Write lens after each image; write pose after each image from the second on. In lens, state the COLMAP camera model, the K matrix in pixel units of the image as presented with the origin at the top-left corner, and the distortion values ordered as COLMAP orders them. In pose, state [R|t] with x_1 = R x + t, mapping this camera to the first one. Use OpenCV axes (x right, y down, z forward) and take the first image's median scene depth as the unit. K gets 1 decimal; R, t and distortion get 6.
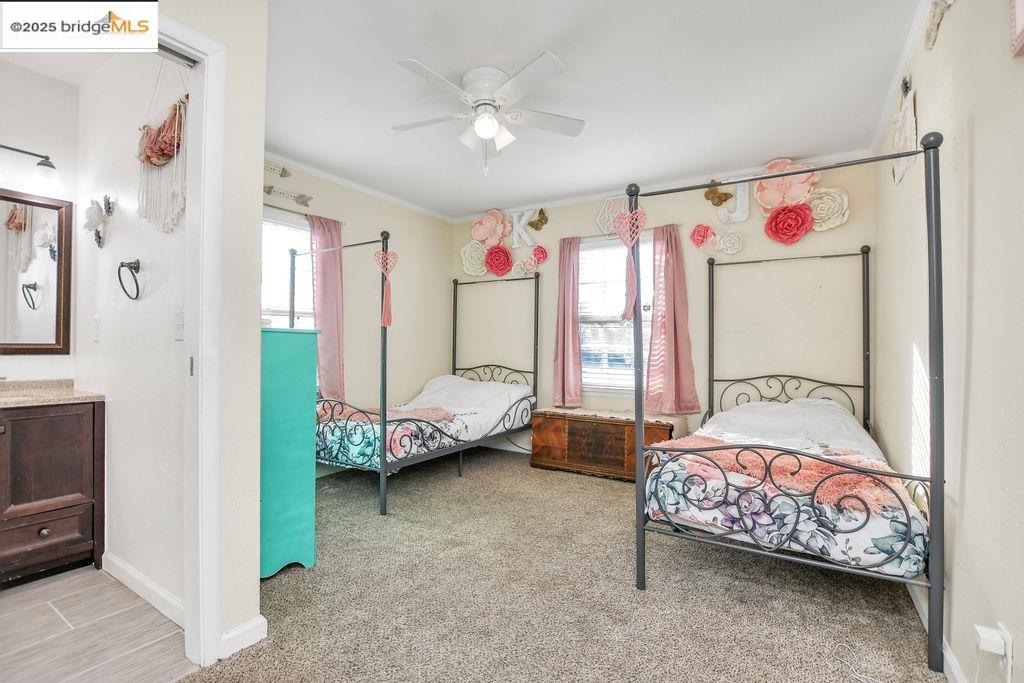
lens RADIAL K [[465.8, 0, 509.2], [0, 465.8, 341.5], [0, 0, 1]] dist [-0.028768, 0.003555]
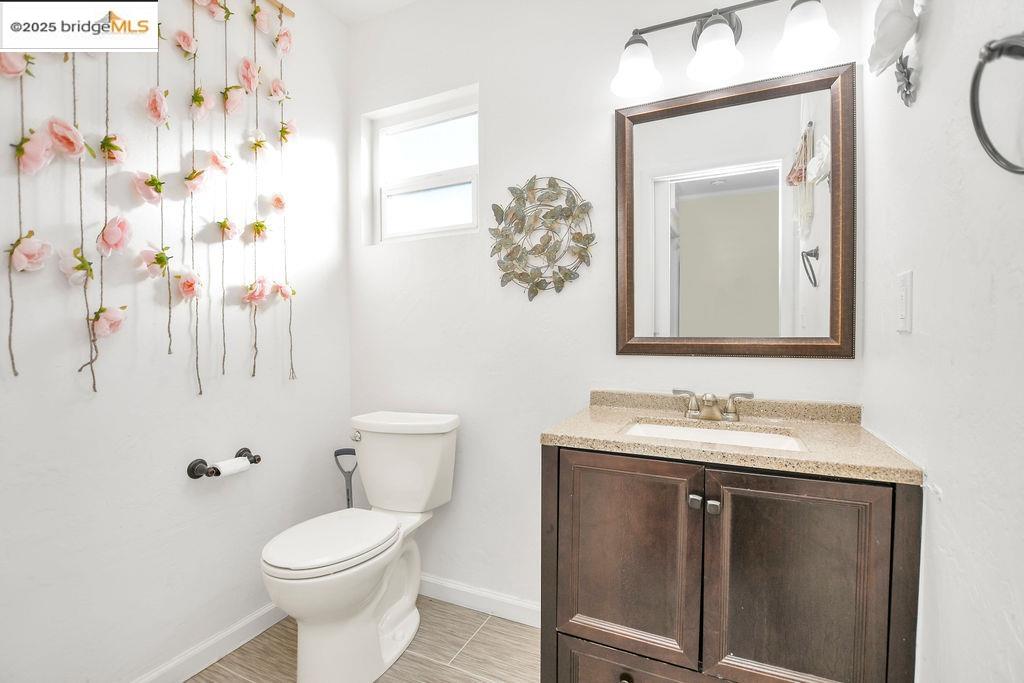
lens RADIAL K [[465.8, 0, 506.4], [0, 465.8, 341.4], [0, 0, 1]] dist [-0.028768, 0.003555]
pose [[0.110086, 0.009712, -0.993875, -0.289165], [0.005213, 0.999933, 0.010349, 0.000604], [0.993908, -0.006321, 0.110028, 0.323324]]
